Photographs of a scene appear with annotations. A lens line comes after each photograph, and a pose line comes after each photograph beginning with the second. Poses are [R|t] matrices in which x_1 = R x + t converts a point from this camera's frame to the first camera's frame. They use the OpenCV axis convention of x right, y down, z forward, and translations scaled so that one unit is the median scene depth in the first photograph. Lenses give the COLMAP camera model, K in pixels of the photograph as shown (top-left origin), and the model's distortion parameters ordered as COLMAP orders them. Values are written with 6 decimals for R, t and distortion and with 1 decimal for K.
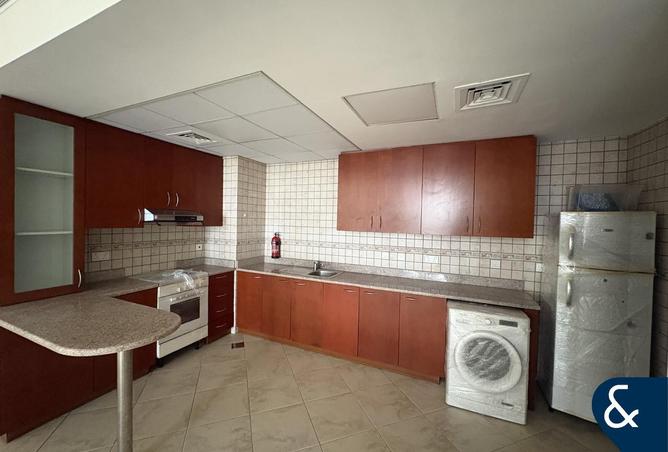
lens RADIAL K [[266.7, 0, 335.0], [0, 266.7, 225.7], [0, 0, 1]] dist [0.001030, -0.000423]
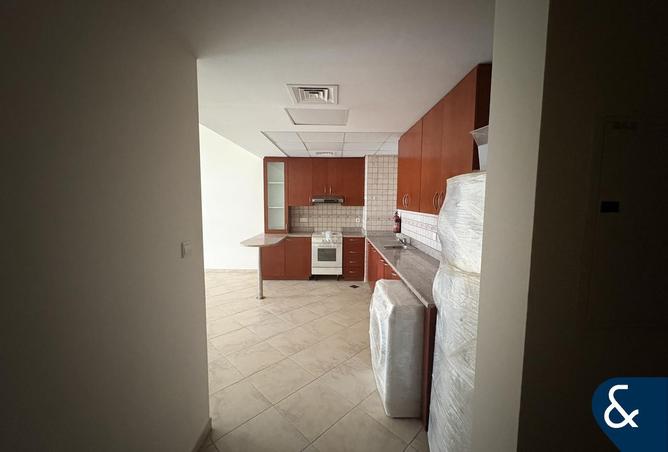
lens RADIAL K [[266.7, 0, 333.1], [0, 266.7, 227.5], [0, 0, 1]] dist [0.001030, -0.000423]
pose [[0.410831, 0.071866, -0.908875, 0.964712], [-0.015131, 0.997289, 0.072018, 0.017977], [0.911586, -0.015835, 0.410805, 0.305922]]
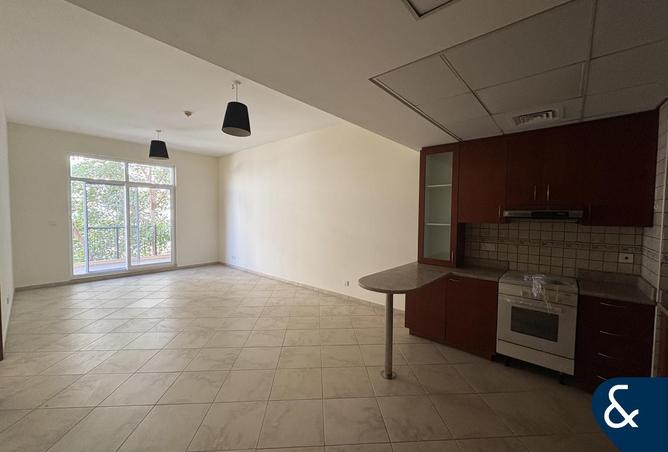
lens RADIAL K [[266.7, 0, 331.6], [0, 266.7, 224.8], [0, 0, 1]] dist [0.001030, -0.000423]
pose [[-0.290711, 0.014957, -0.956694, 0.417717], [-0.034838, 0.999049, 0.026206, 0.006051], [0.956176, 0.040947, -0.289914, 0.578581]]
